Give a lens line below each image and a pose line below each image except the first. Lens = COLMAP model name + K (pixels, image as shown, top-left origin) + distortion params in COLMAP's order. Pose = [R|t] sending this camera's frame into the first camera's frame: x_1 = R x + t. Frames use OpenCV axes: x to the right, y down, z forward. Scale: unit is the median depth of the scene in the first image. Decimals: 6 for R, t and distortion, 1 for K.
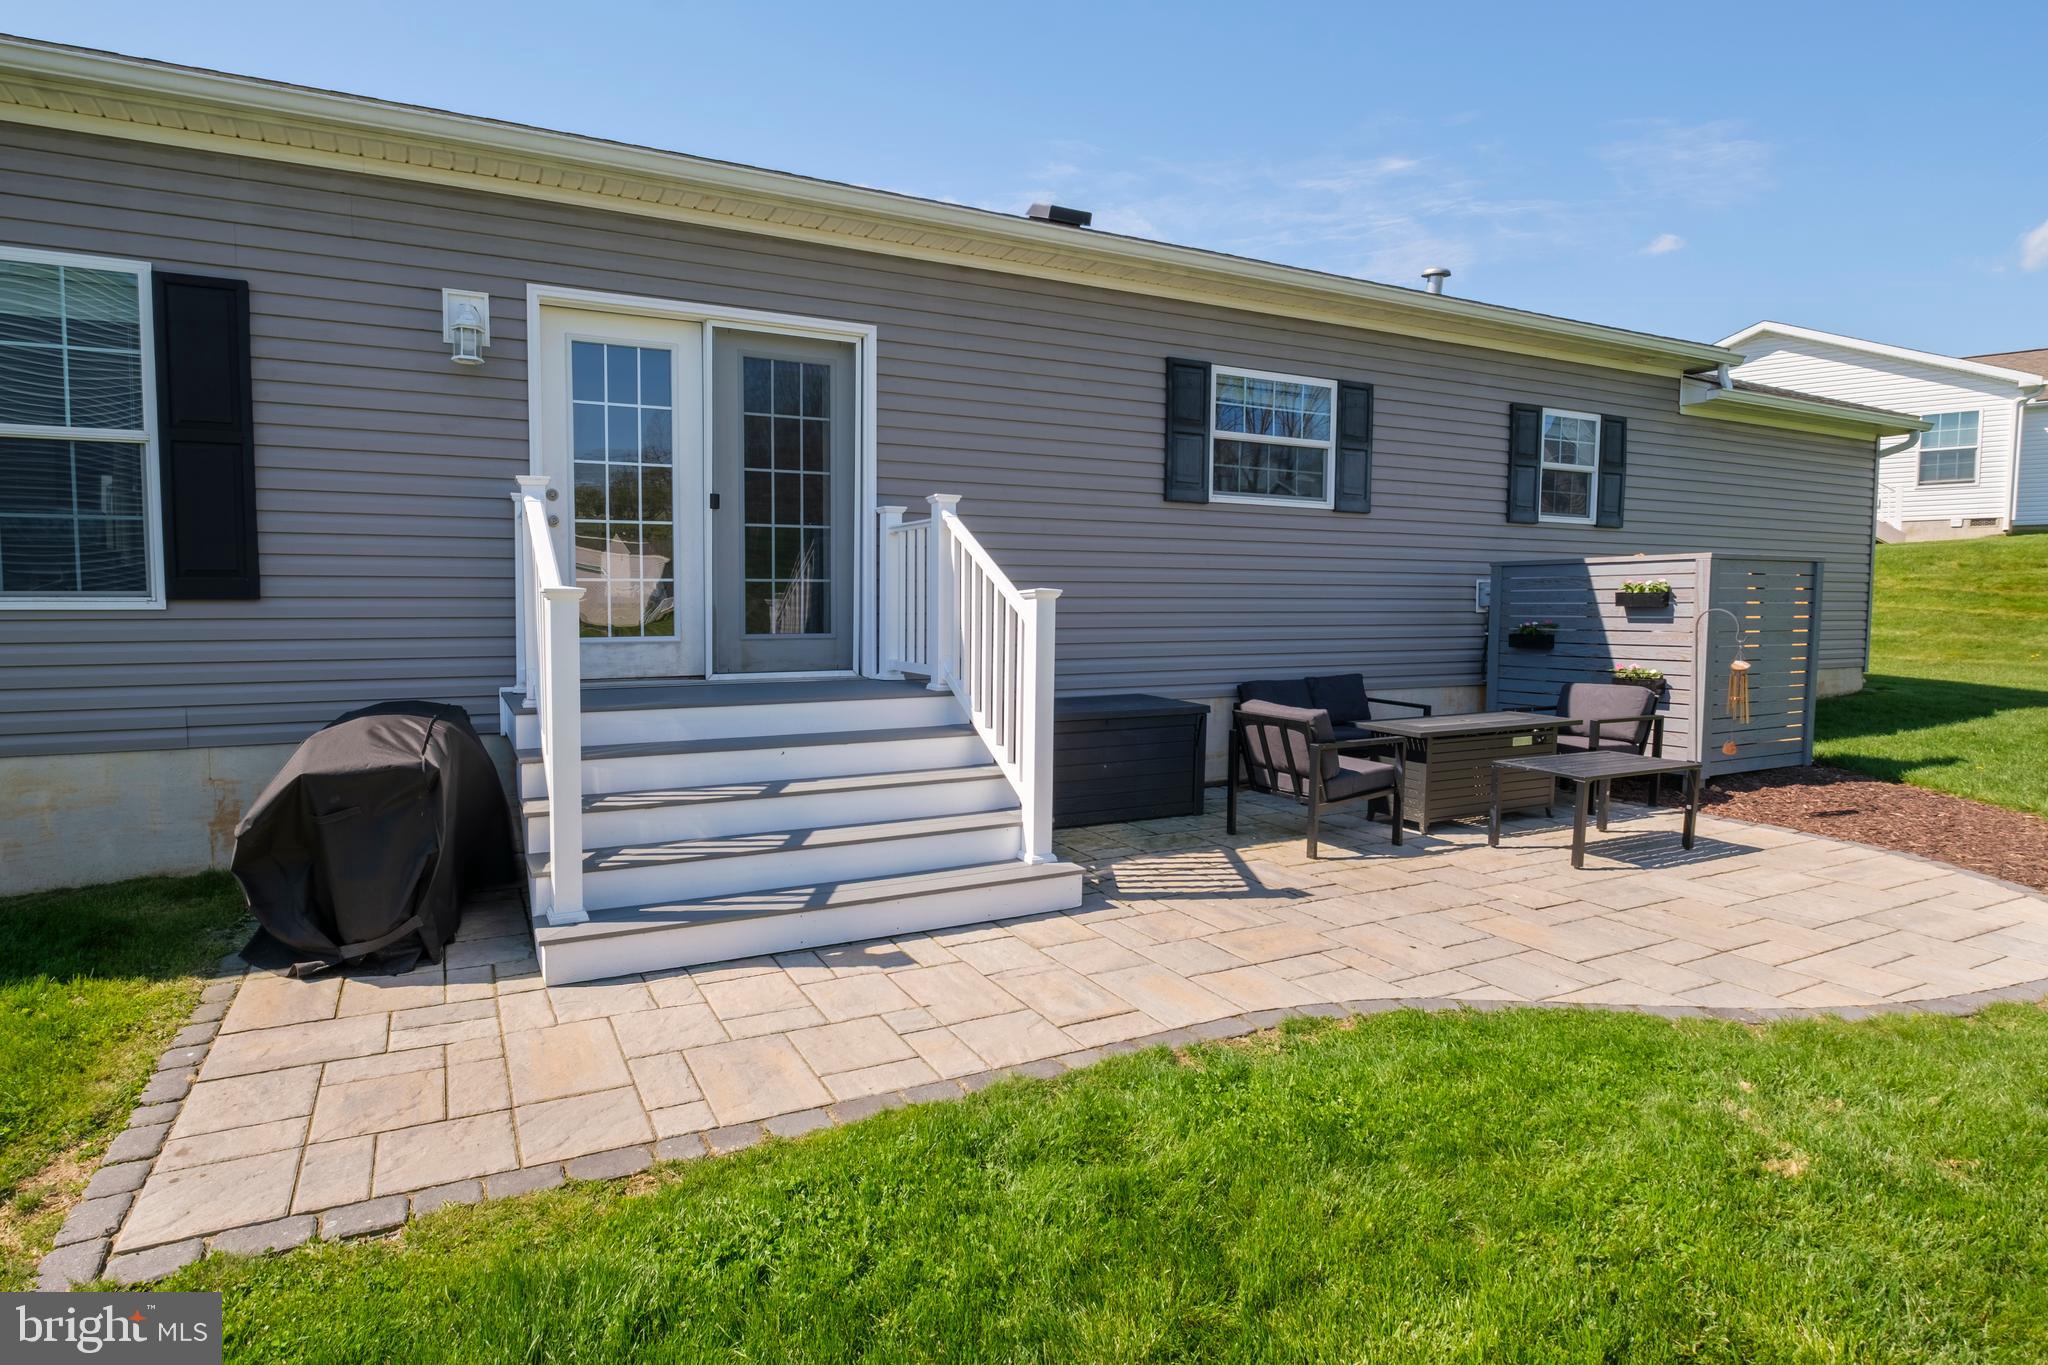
lens RADIAL K [[981.5, 0, 1022.4], [0, 981.5, 665.0], [0, 0, 1]] dist [-0.000439, 0.000006]
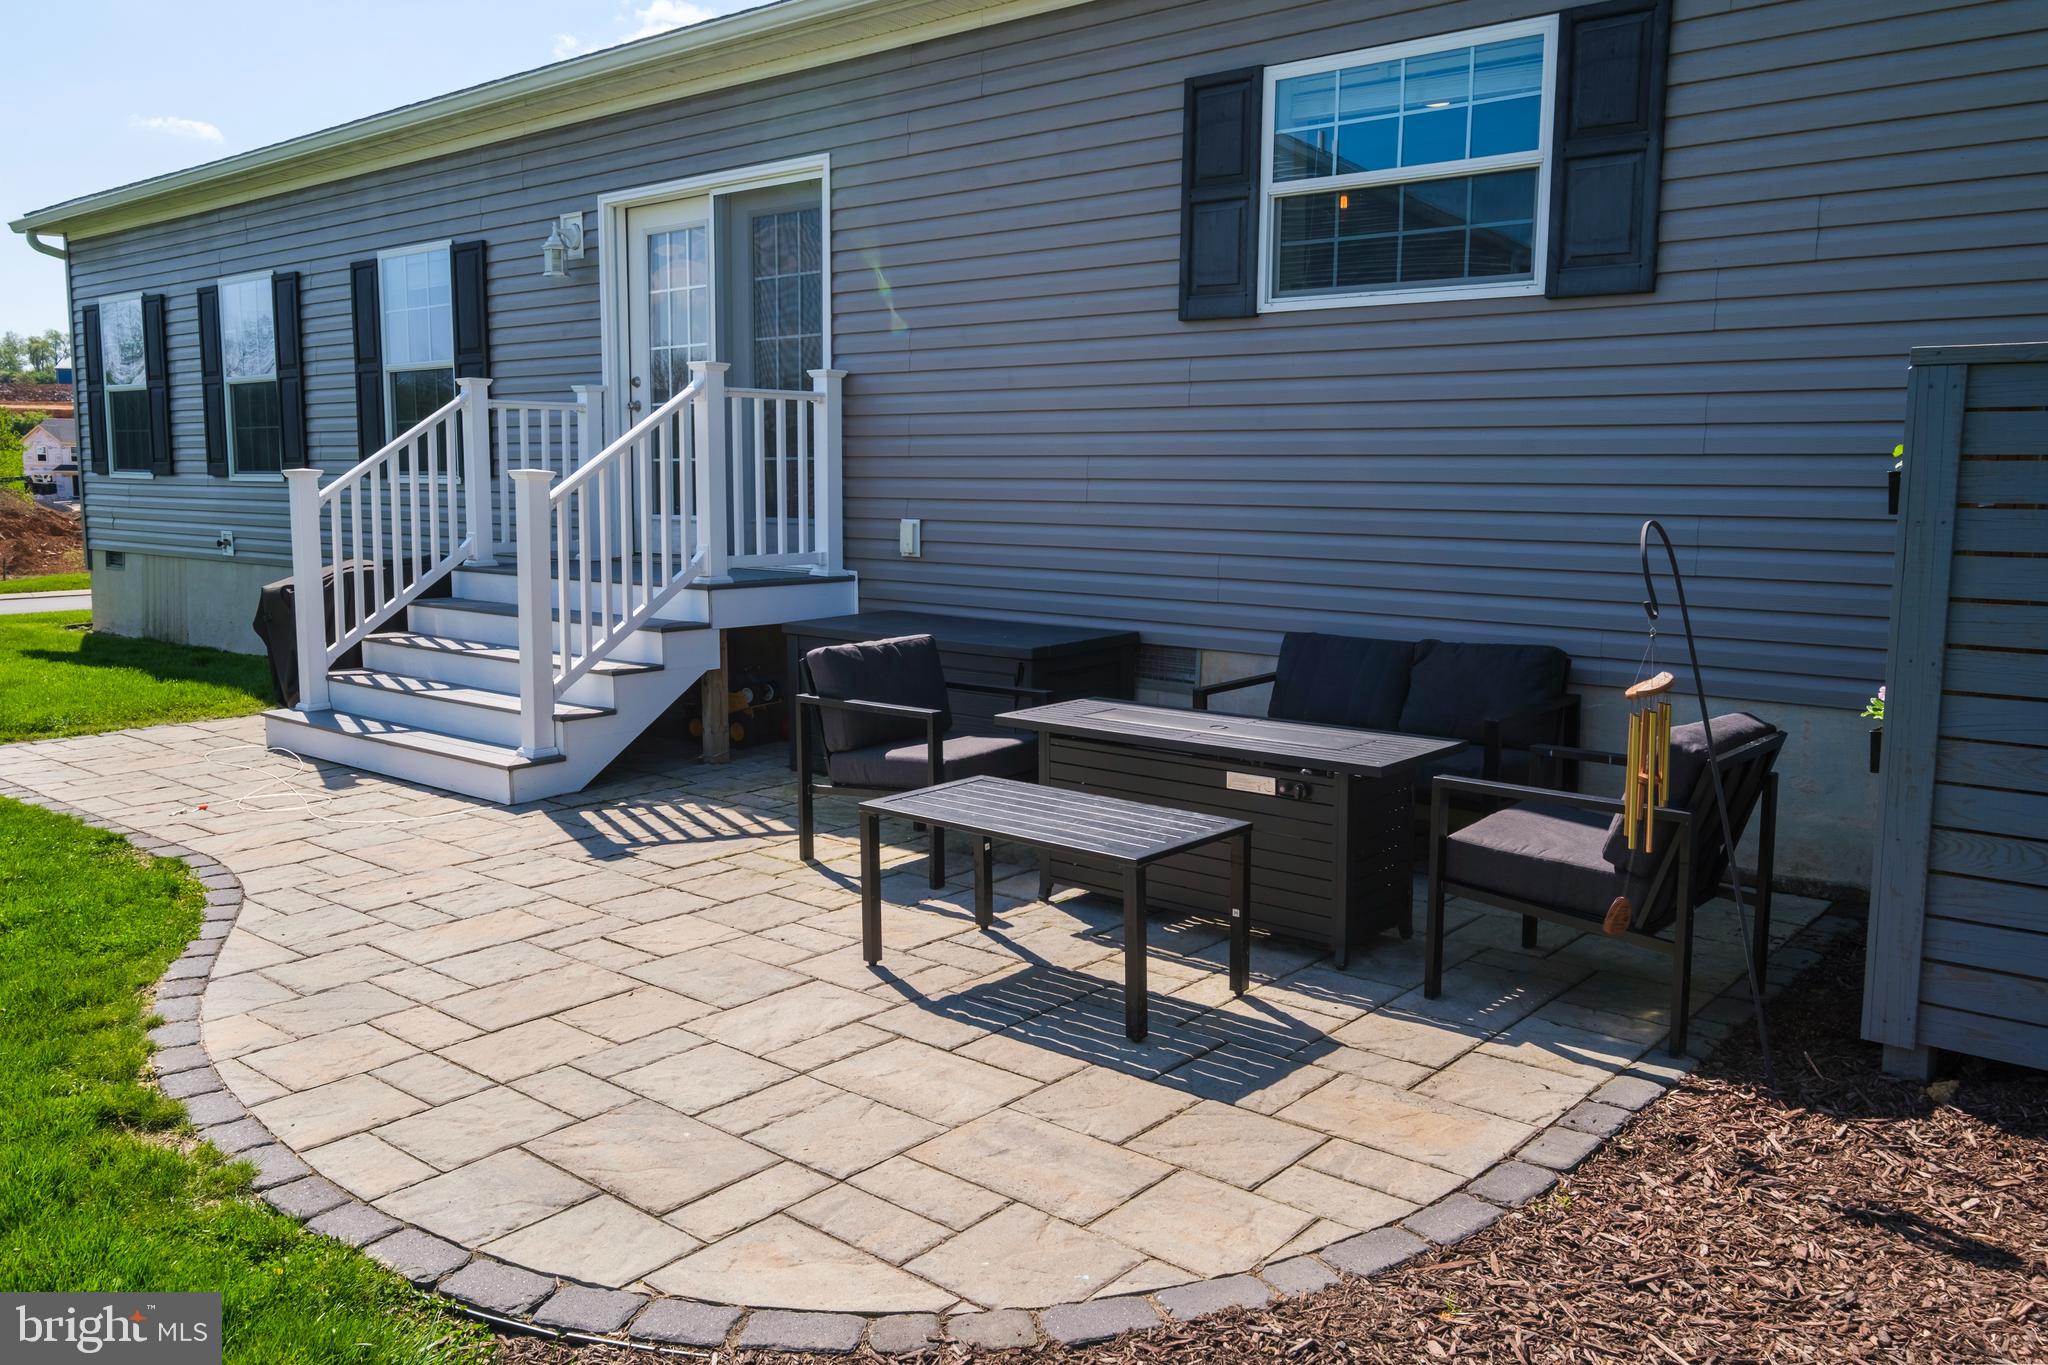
lens RADIAL K [[1593.7, 0, 1024.0], [0, 1593.7, 682.5], [0, 0, 1]] dist [0.006264, 0.002847]
pose [[0.411499, 0.117821, -0.903763, 1.006345], [-0.069401, 0.992781, 0.097826, -0.034180], [0.908764, 0.022467, 0.416705, 0.496882]]
